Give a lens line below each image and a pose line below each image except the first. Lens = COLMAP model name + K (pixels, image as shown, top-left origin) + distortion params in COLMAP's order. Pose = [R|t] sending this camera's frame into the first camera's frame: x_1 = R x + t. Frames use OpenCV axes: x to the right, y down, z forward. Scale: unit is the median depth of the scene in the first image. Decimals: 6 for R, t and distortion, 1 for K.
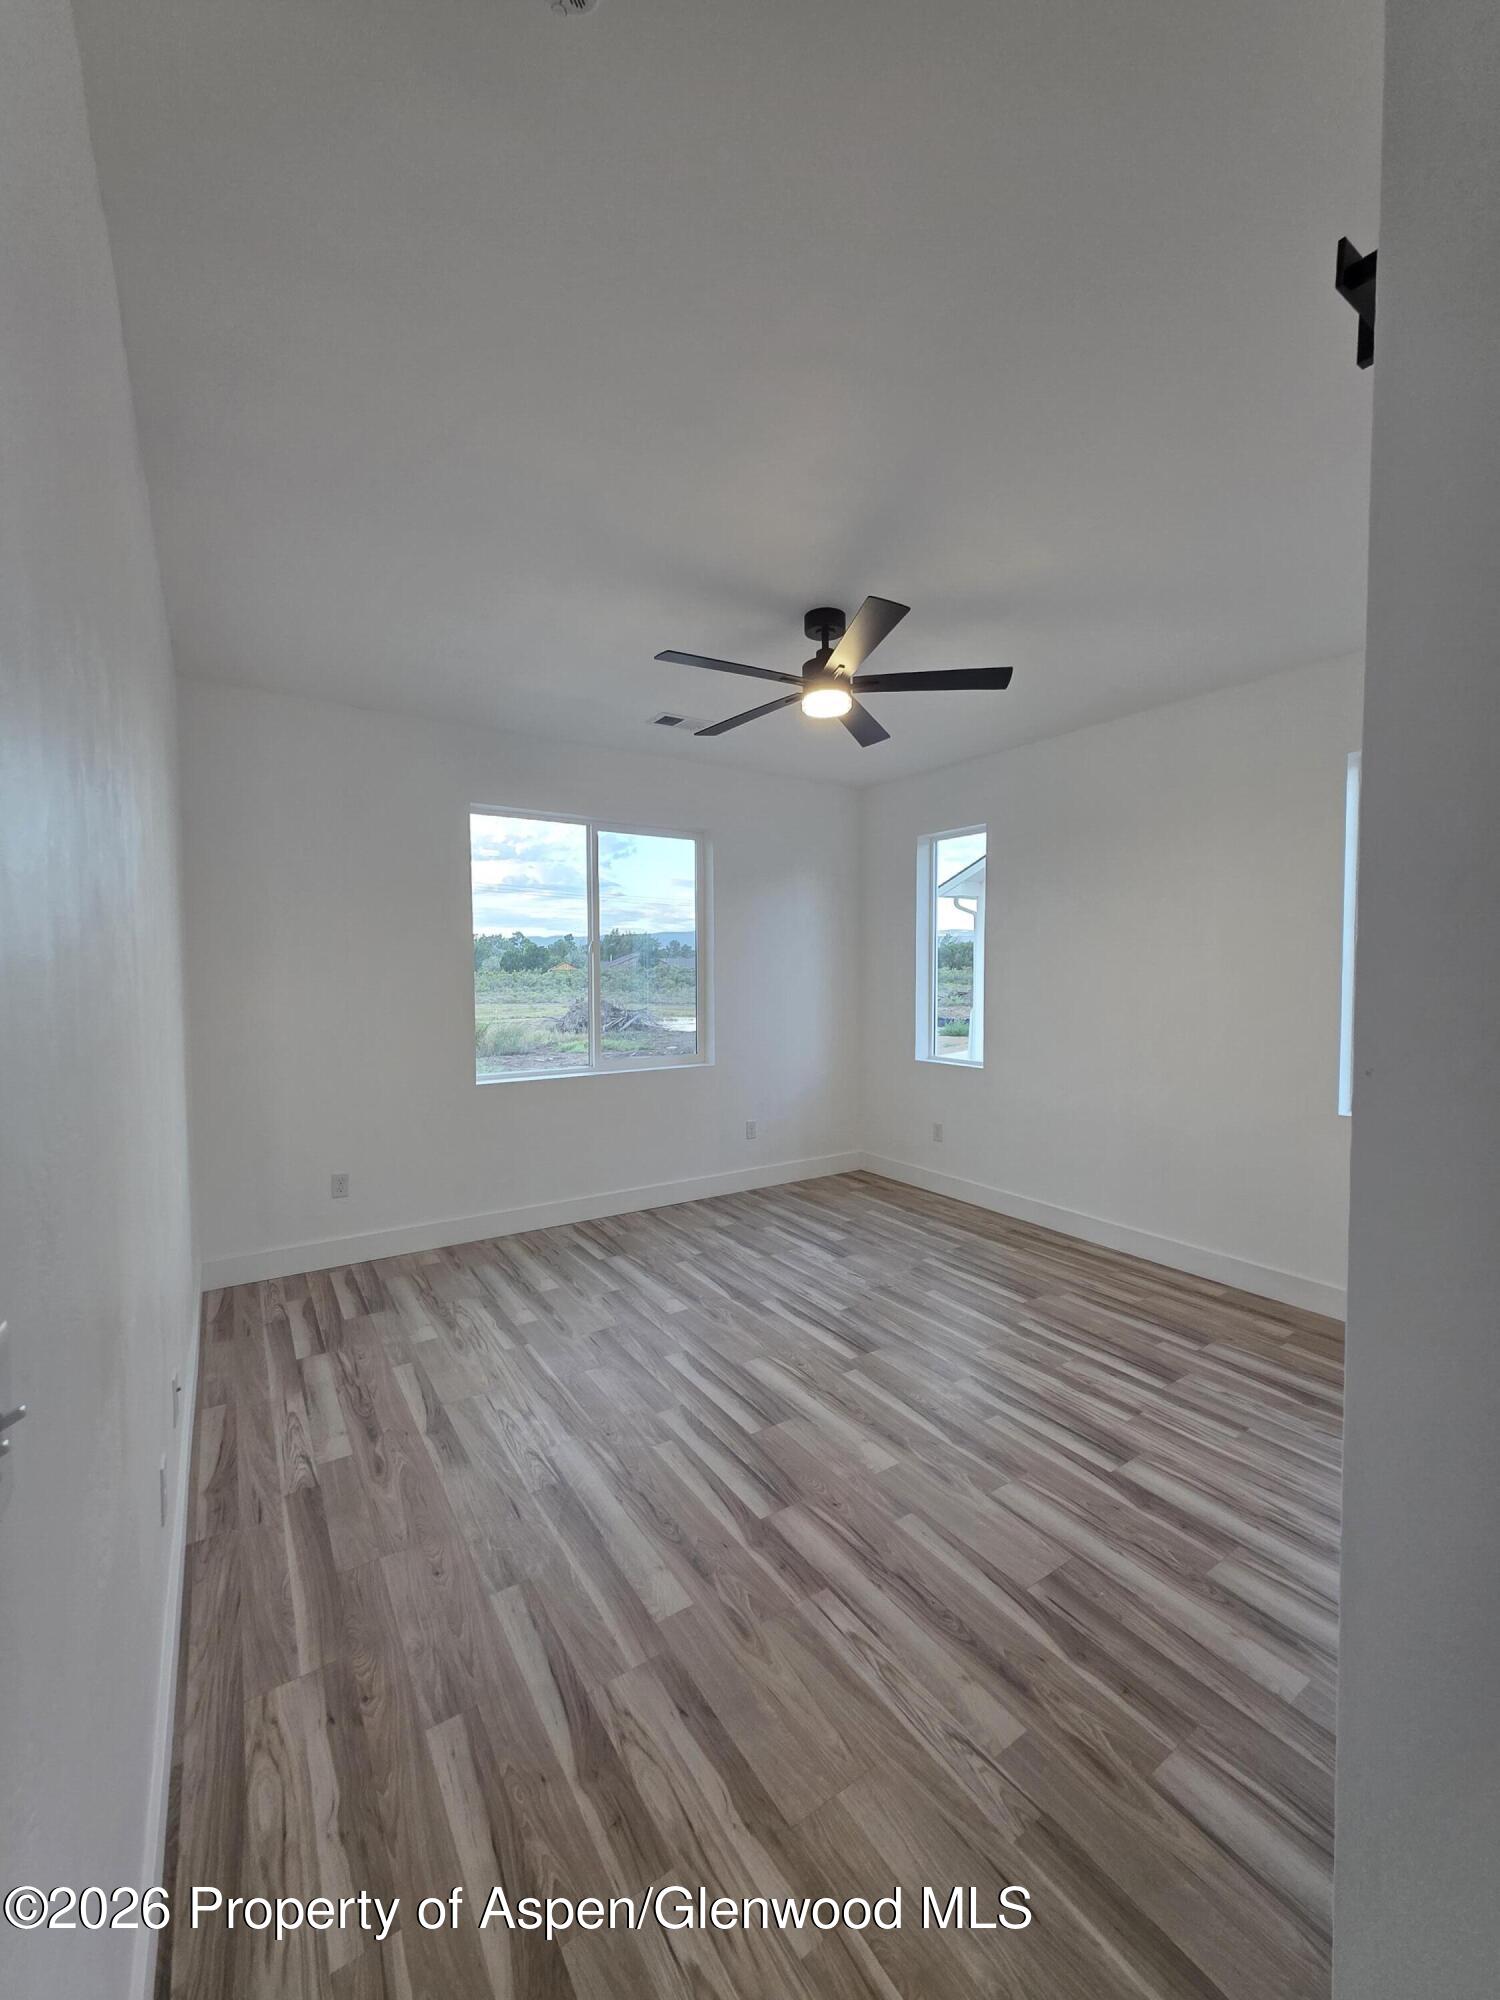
lens RADIAL K [[796.6, 0, 746.1], [0, 796.6, 1001.8], [0, 0, 1]] dist [0.003623, 0.000516]
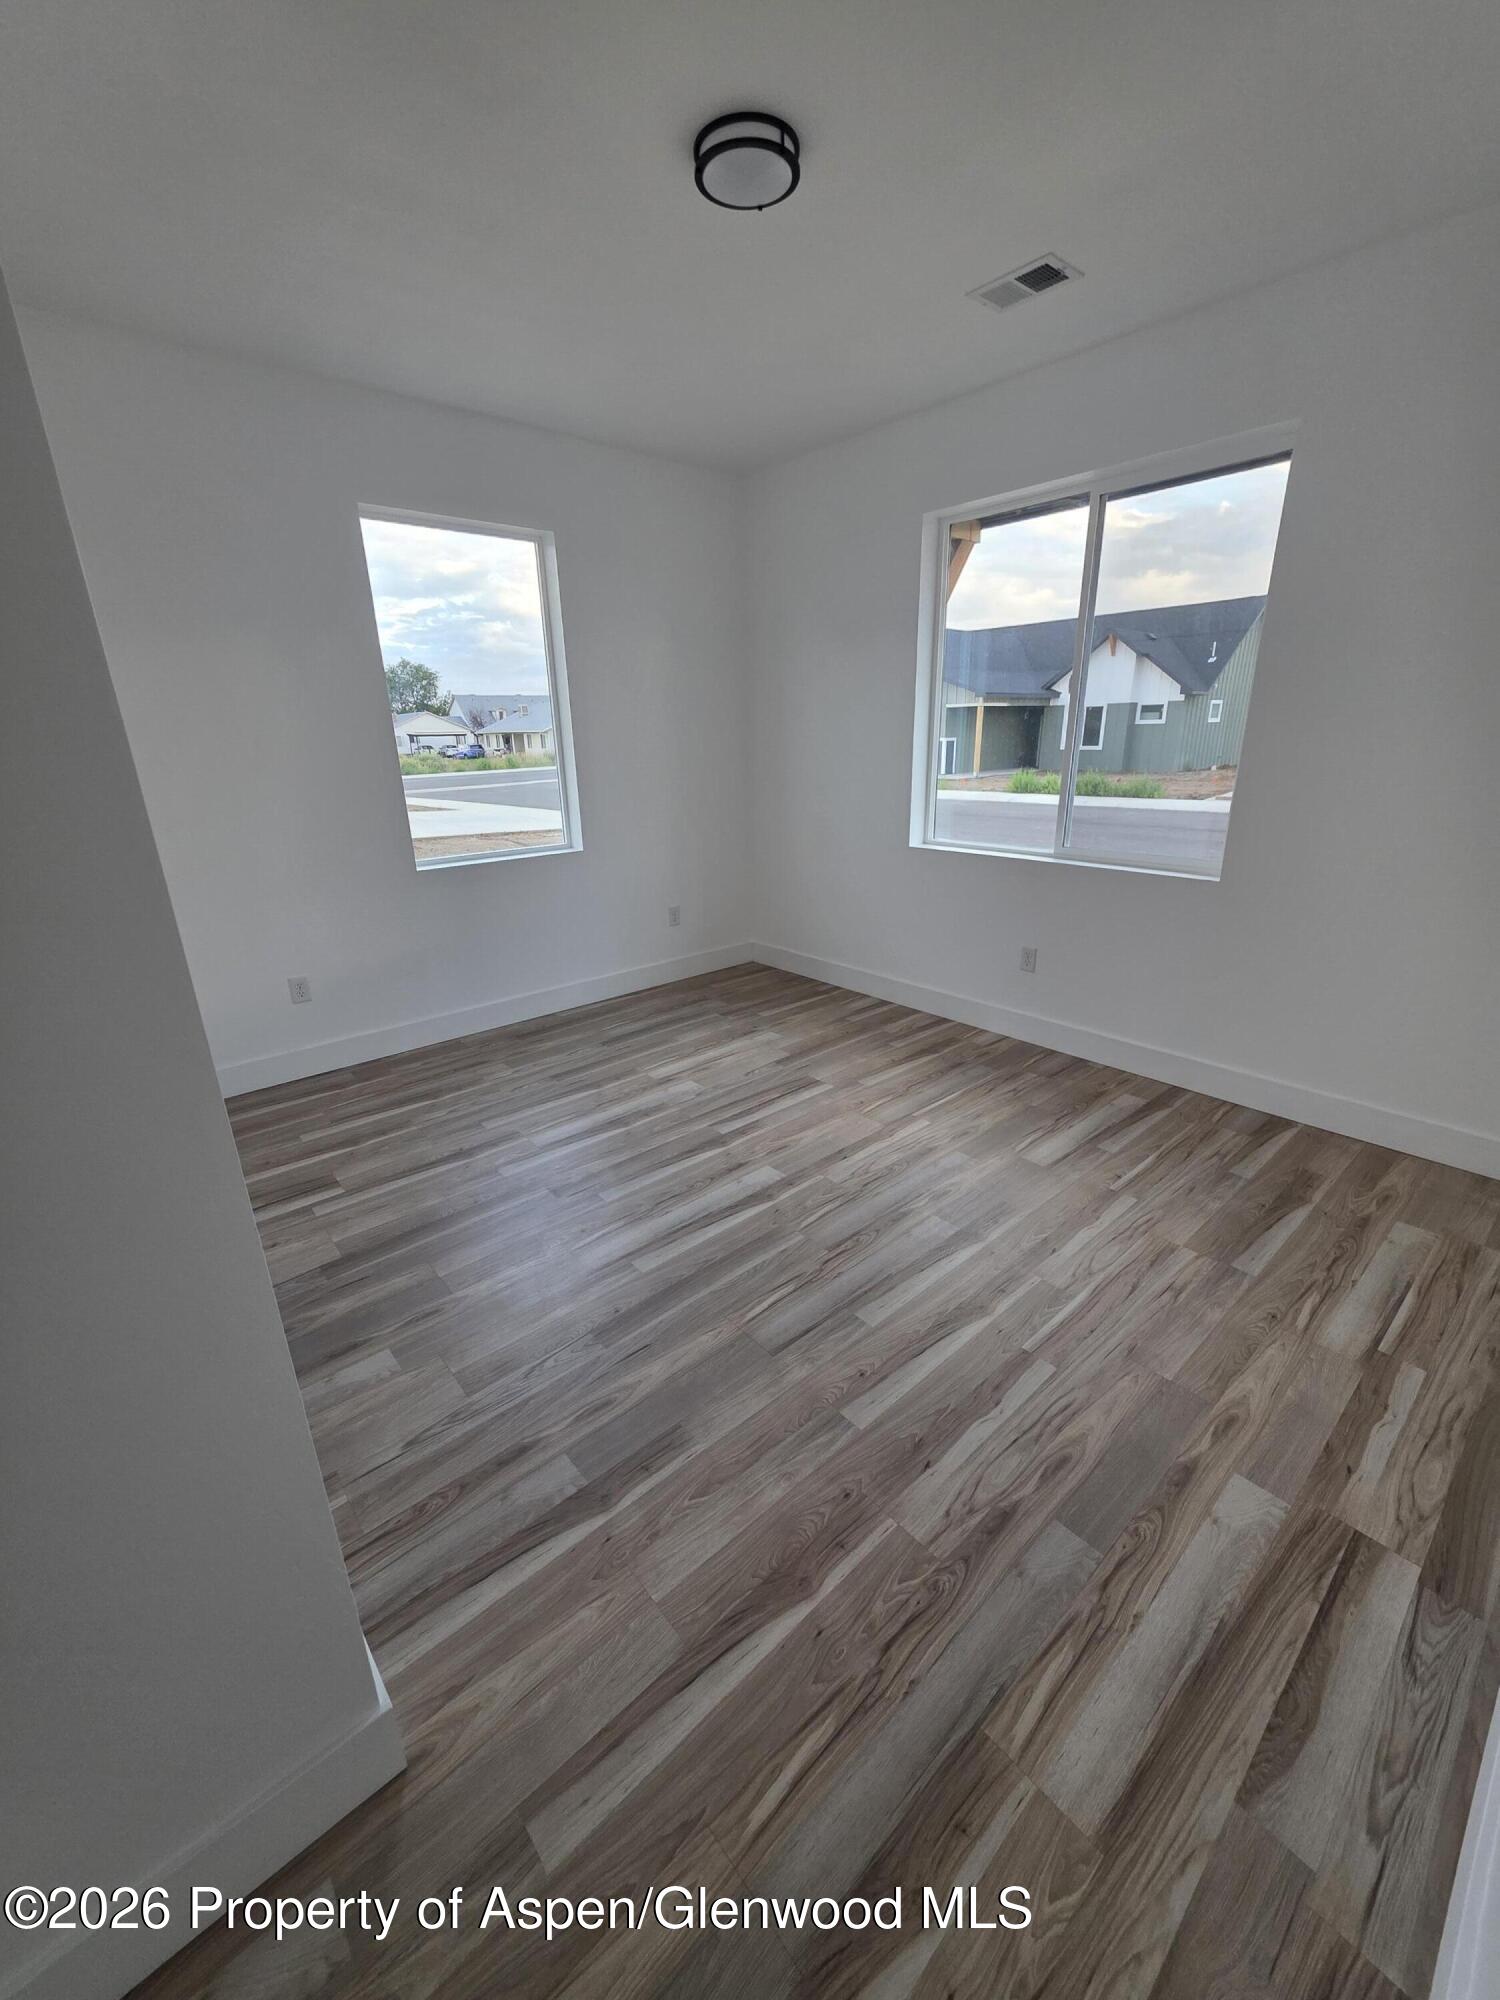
lens RADIAL K [[796.6, 0, 746.1], [0, 796.6, 1001.8], [0, 0, 1]] dist [0.003623, 0.000516]
pose [[-0.133387, -0.315064, 0.939650, -0.695010], [0.058541, 0.943962, 0.324820, -0.040582], [-0.989334, 0.098335, -0.107468, 1.058235]]
